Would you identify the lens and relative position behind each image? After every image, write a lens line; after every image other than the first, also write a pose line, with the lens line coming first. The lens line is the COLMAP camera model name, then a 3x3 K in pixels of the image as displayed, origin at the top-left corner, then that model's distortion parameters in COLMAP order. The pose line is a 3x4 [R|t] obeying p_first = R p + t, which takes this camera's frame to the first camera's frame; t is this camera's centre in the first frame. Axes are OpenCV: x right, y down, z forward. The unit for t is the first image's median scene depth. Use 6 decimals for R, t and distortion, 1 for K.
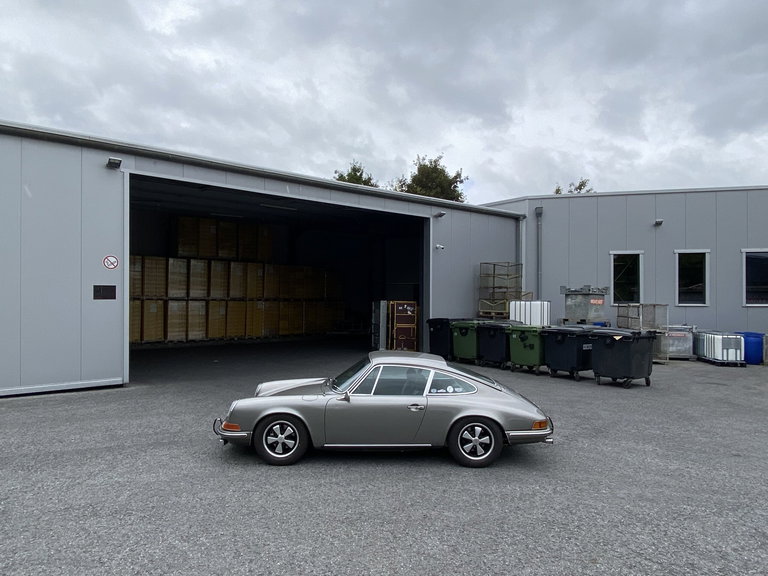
lens RADIAL K [[489.6, 0, 382.2], [0, 489.6, 291.1], [0, 0, 1]] dist [0.030371, 0.000709]
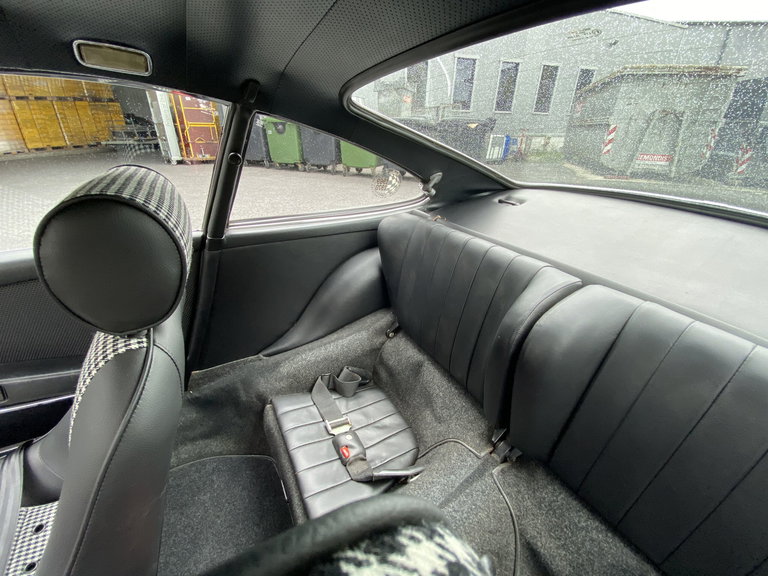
lens RADIAL K [[302.1, 0, 381.5], [0, 302.1, 289.2], [0, 0, 1]] dist [-0.011096, -0.006114]
pose [[0.870202, -0.219886, 0.440907, 0.031872], [-0.025019, 0.874012, 0.485260, 0.065582], [-0.492060, -0.433305, 0.755065, 0.397988]]
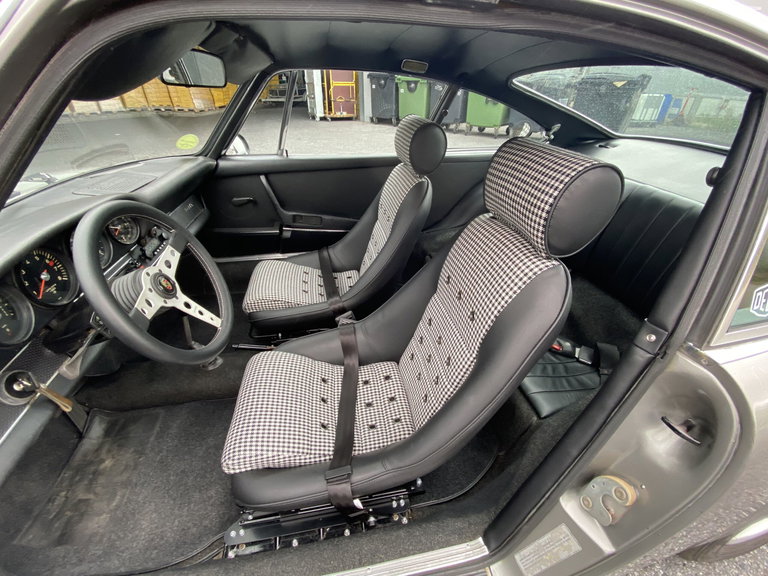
lens RADIAL K [[302.1, 0, 380.6], [0, 302.1, 285.6], [0, 0, 1]] dist [-0.011096, -0.006114]
pose [[0.985543, -0.098246, 0.138030, 0.003310], [0.001330, 0.819162, 0.573561, 0.061938], [-0.169419, -0.565086, 0.807450, 0.357064]]
